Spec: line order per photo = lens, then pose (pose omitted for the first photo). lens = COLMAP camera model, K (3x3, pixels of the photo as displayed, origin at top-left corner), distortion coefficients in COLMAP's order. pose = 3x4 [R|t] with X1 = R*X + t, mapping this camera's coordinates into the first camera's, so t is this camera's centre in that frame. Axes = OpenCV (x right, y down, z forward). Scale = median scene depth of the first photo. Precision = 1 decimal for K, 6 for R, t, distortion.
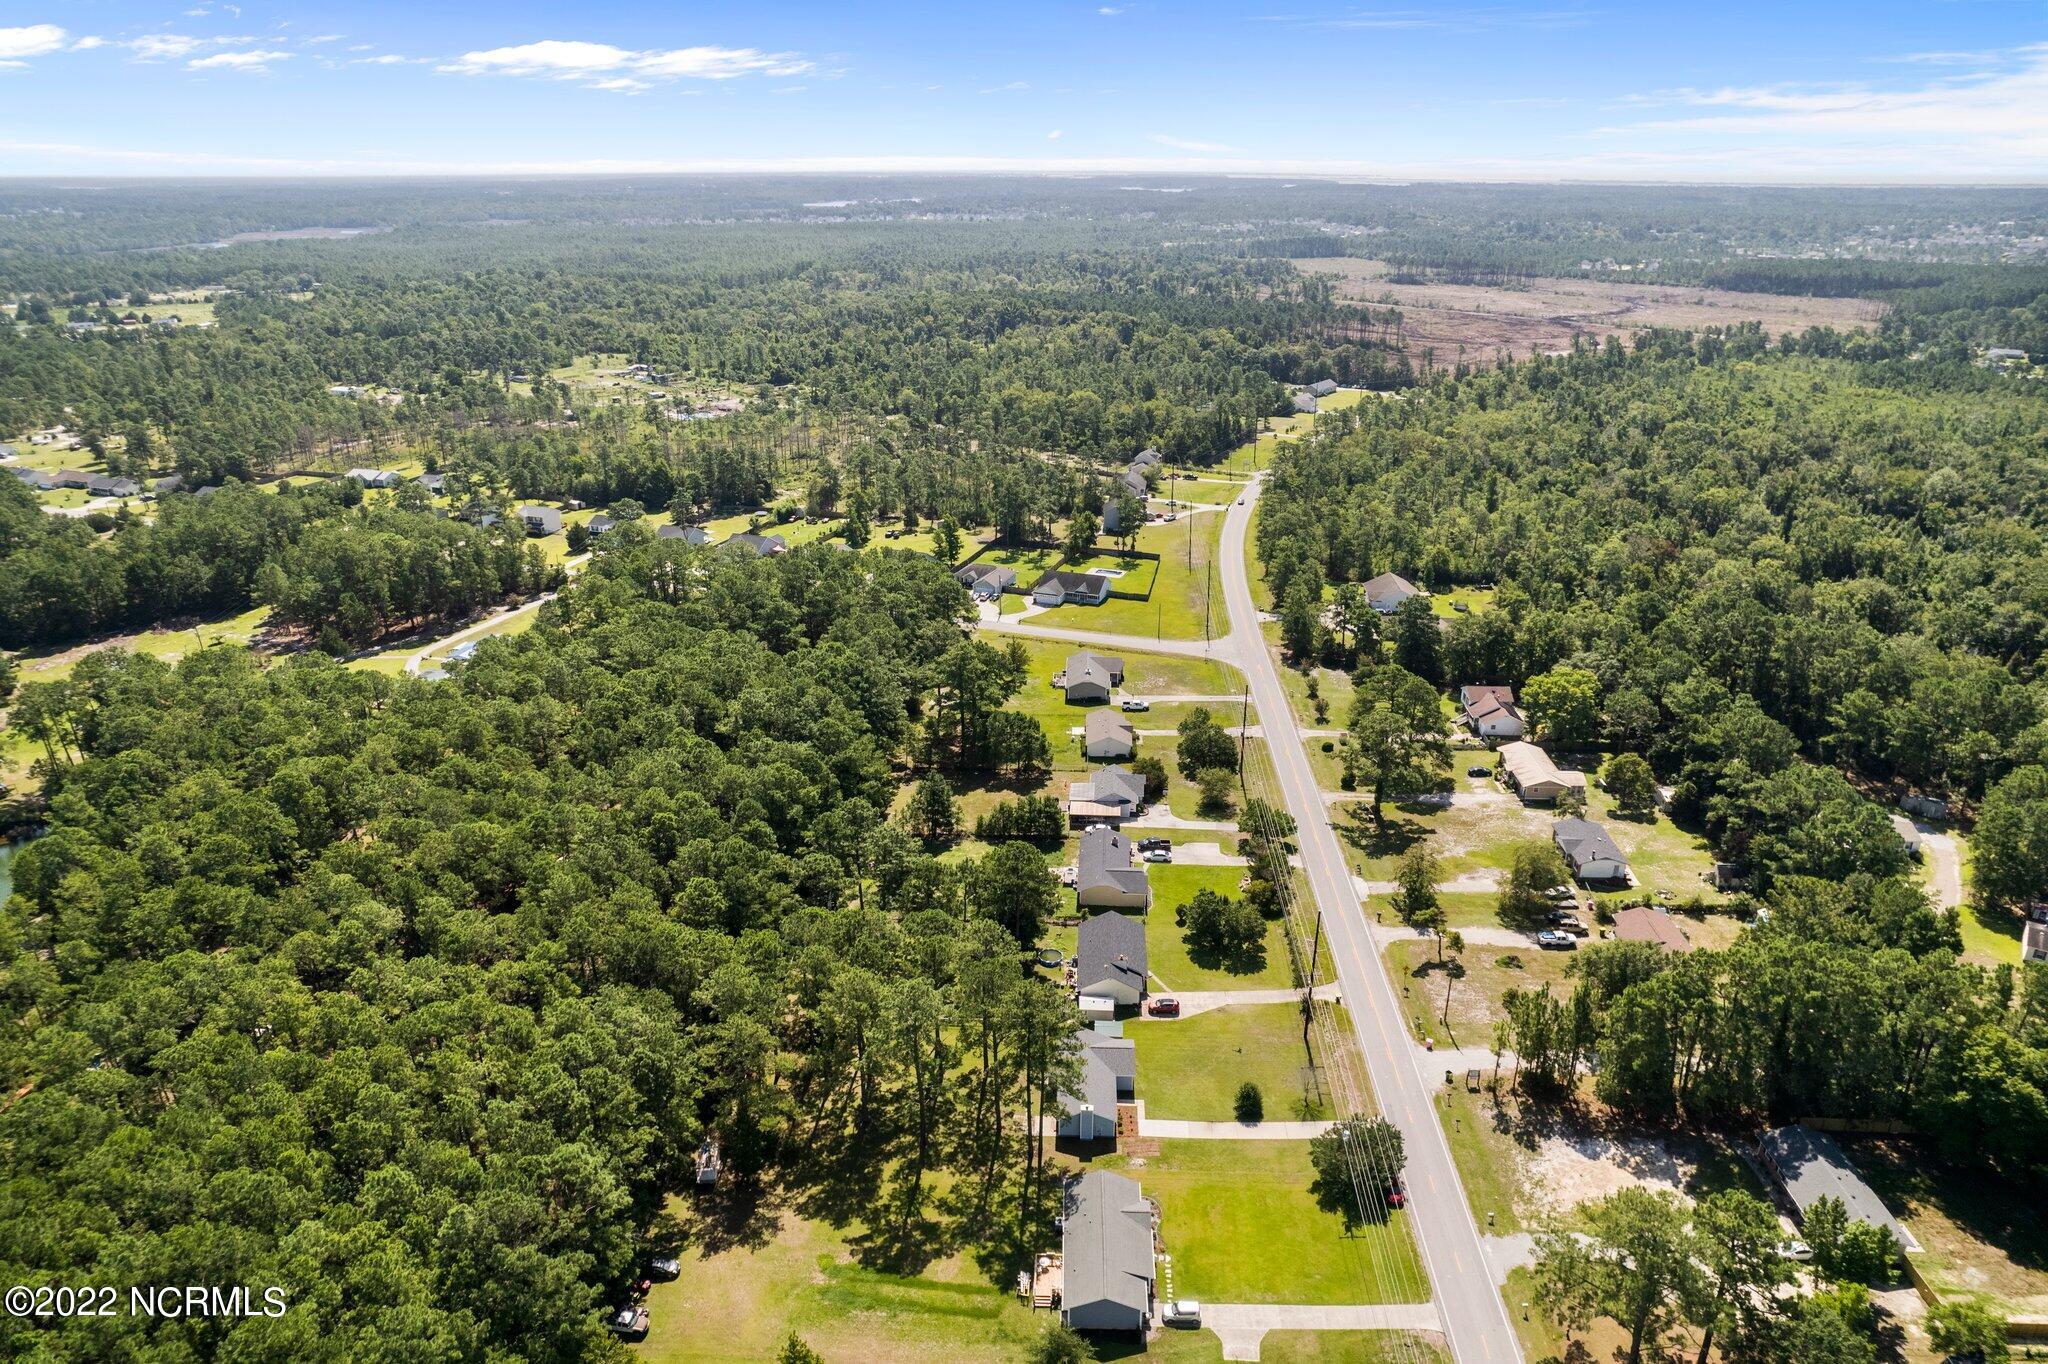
lens RADIAL K [[1289.5, 0, 1030.2], [0, 1289.5, 717.7], [0, 0, 1]] dist [-0.067434, 0.046316]
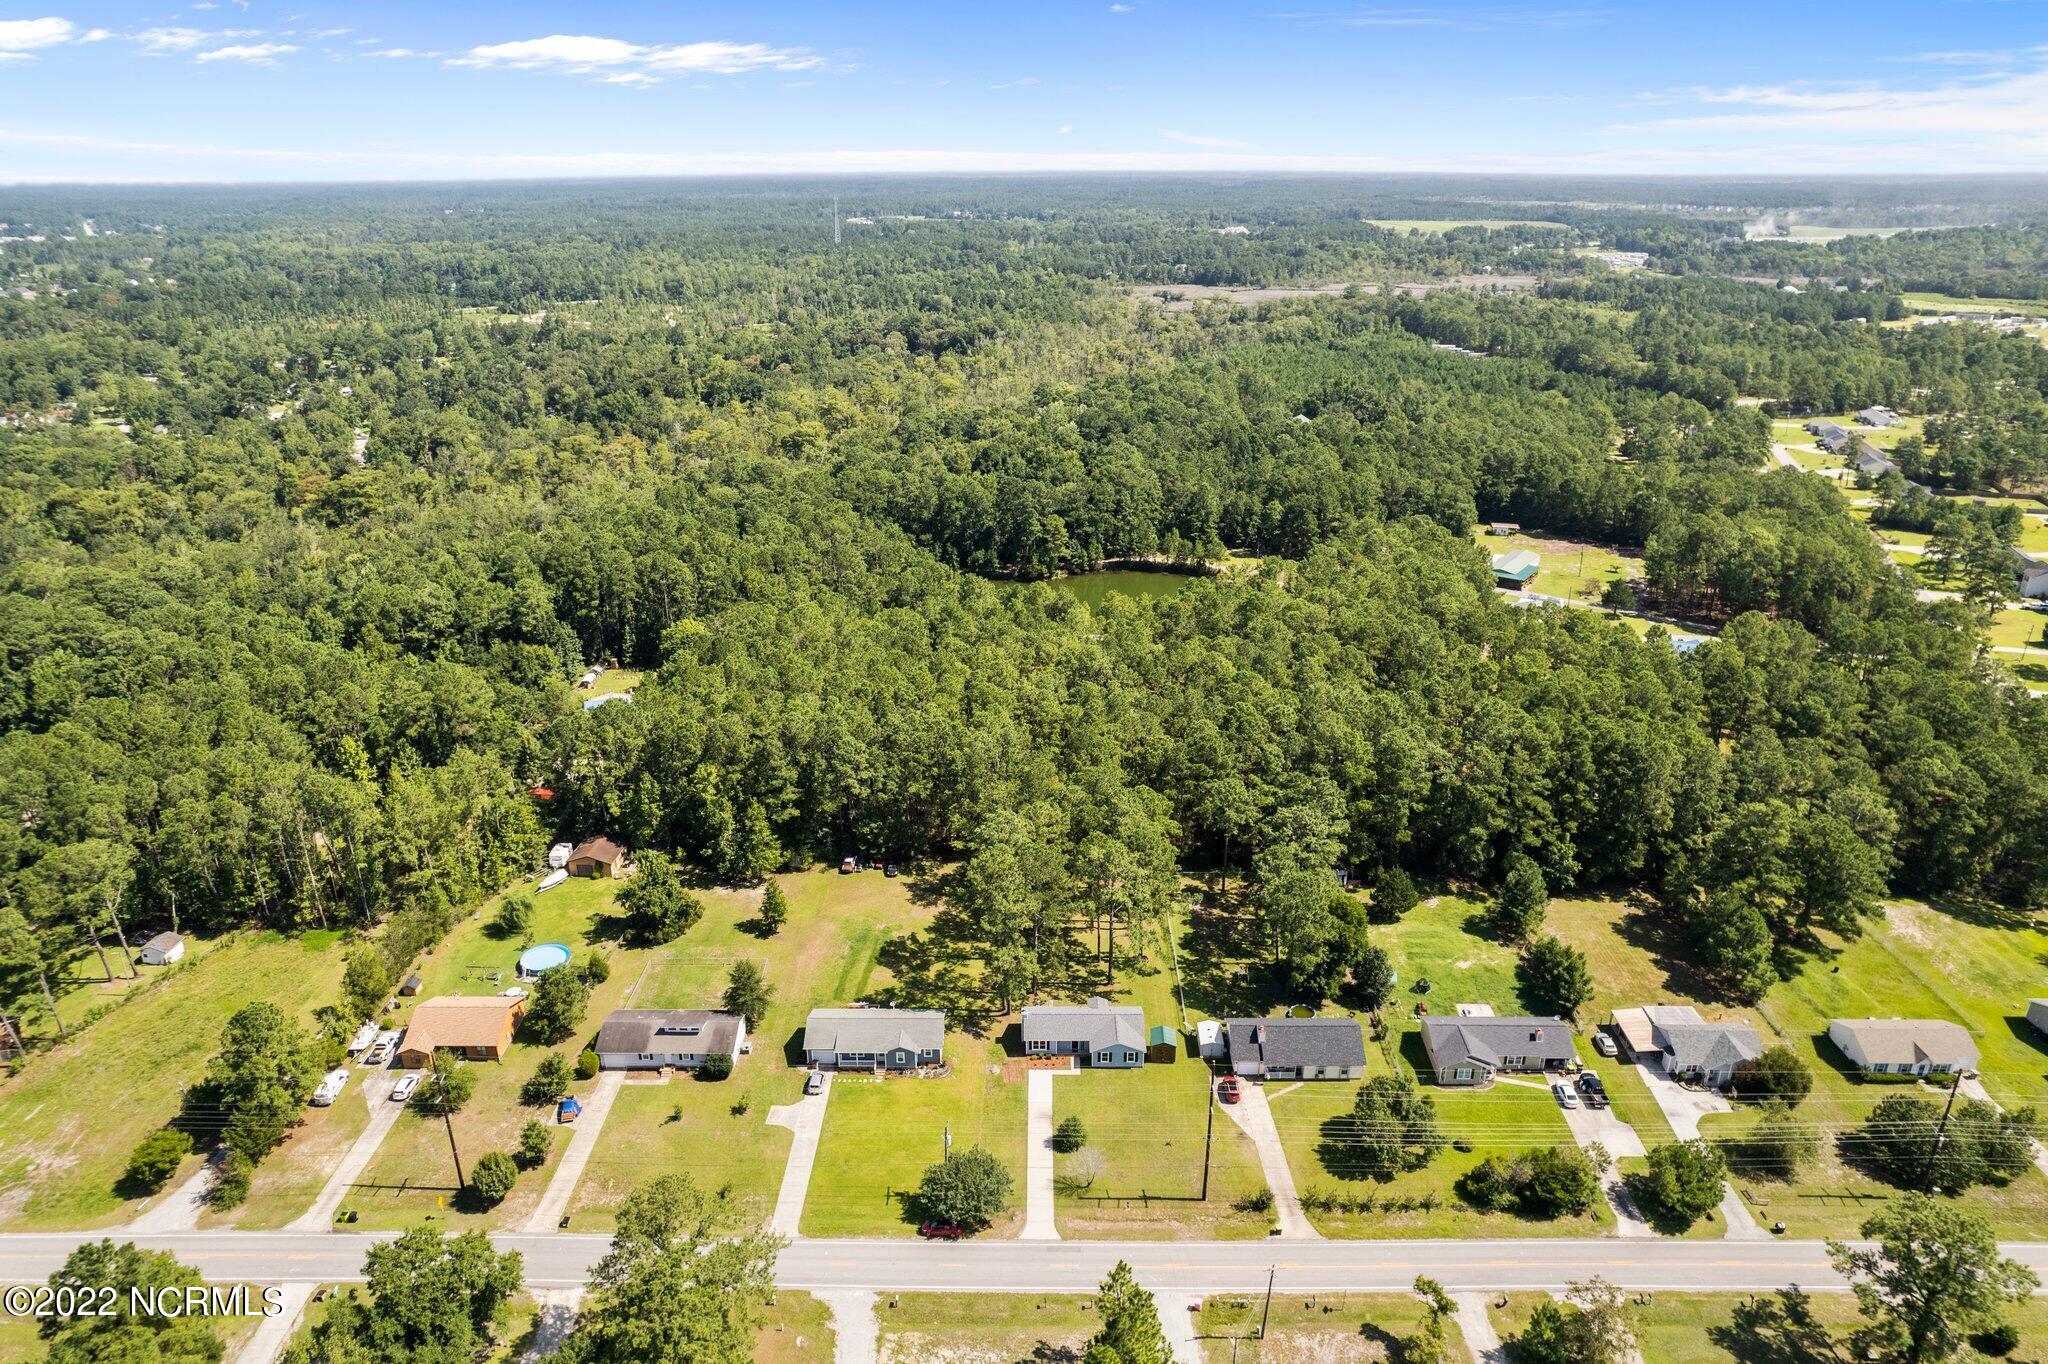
lens RADIAL K [[1289.5, 0, 1030.2], [0, 1289.5, 717.7], [0, 0, 1]] dist [-0.067434, 0.046316]
pose [[0.032595, 0.394450, -0.918339, 0.882974], [-0.390630, 0.850771, 0.351563, -0.279696], [0.919970, 0.347272, 0.181815, 0.650084]]
